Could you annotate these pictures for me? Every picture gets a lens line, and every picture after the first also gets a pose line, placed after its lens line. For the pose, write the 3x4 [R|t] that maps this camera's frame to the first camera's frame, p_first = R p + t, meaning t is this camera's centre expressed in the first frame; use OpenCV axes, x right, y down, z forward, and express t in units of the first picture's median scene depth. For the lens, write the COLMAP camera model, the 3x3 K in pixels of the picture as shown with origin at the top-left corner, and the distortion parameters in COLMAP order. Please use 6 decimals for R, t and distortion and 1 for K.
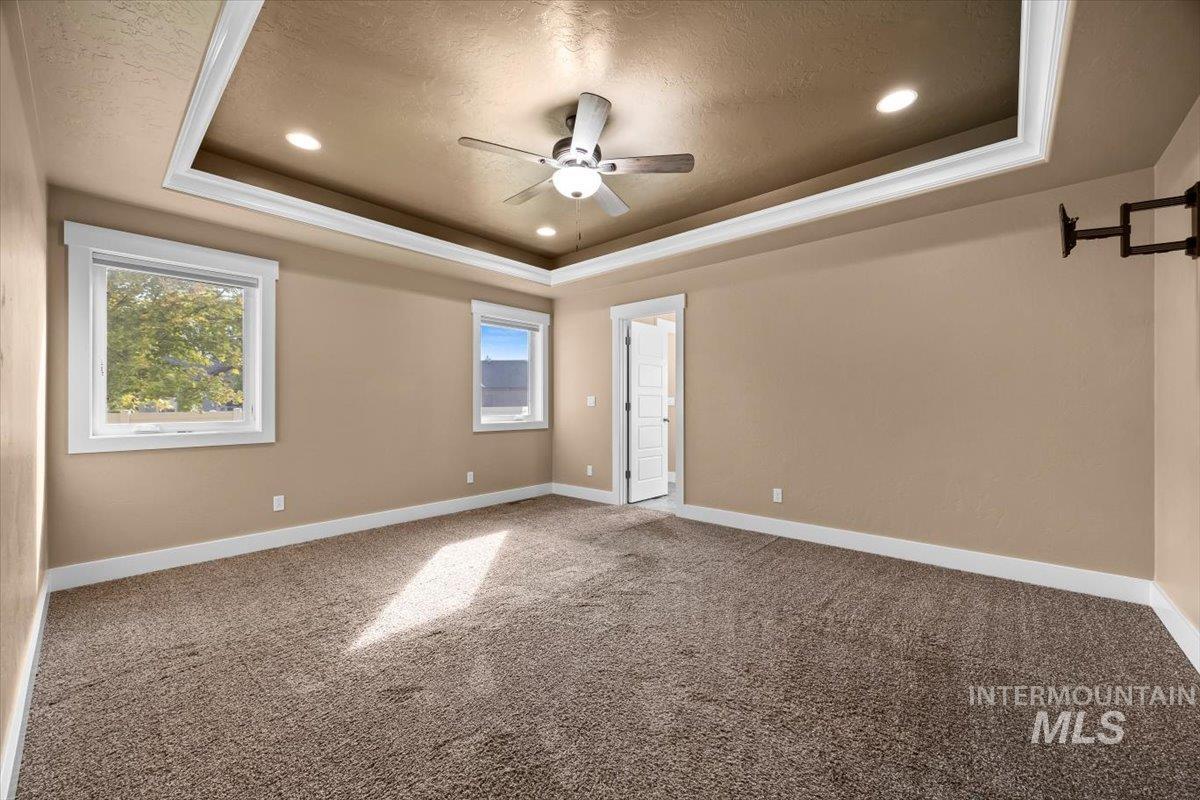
lens RADIAL K [[458.4, 0, 596.6], [0, 458.4, 402.7], [0, 0, 1]] dist [-0.001908, -0.000048]
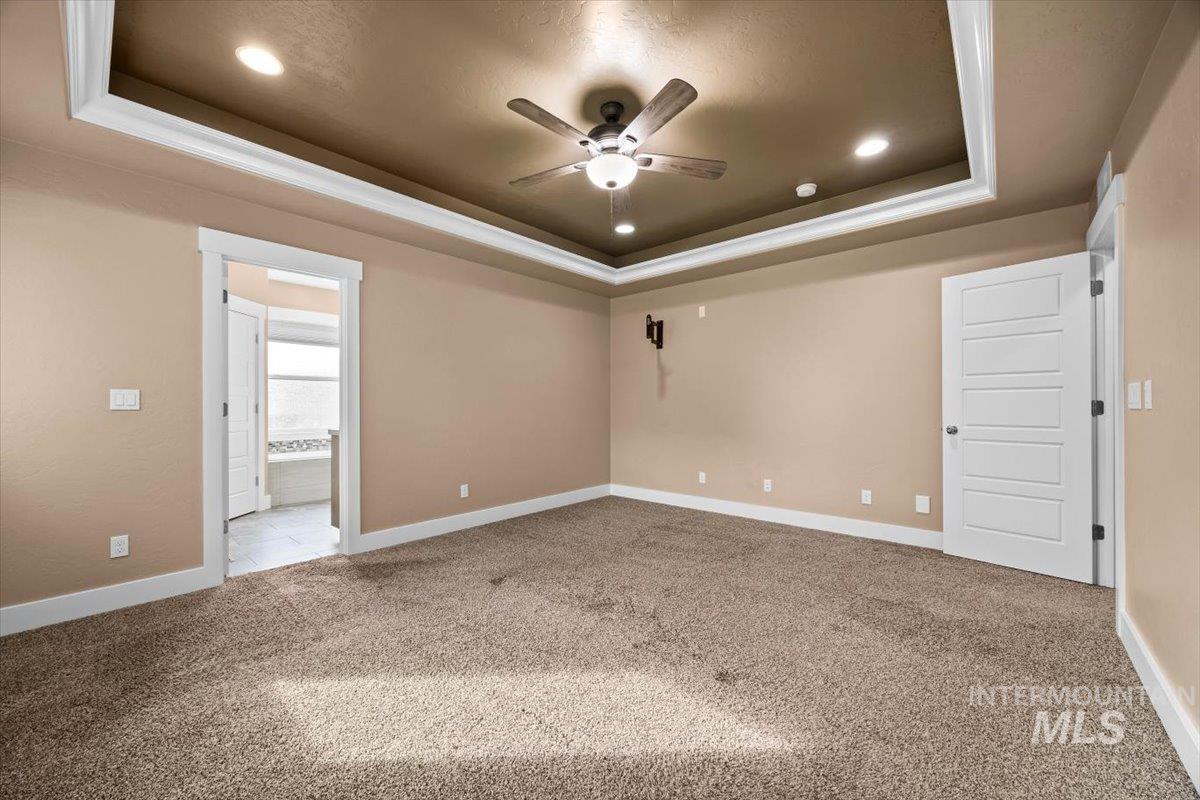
lens RADIAL K [[458.4, 0, 596.6], [0, 458.4, 402.7], [0, 0, 1]] dist [-0.001908, -0.000048]
pose [[0.004665, 0.002347, 0.999986, -0.727869], [-0.002797, 0.999993, -0.002334, -0.000748], [-0.999985, -0.002786, 0.004672, 0.752232]]
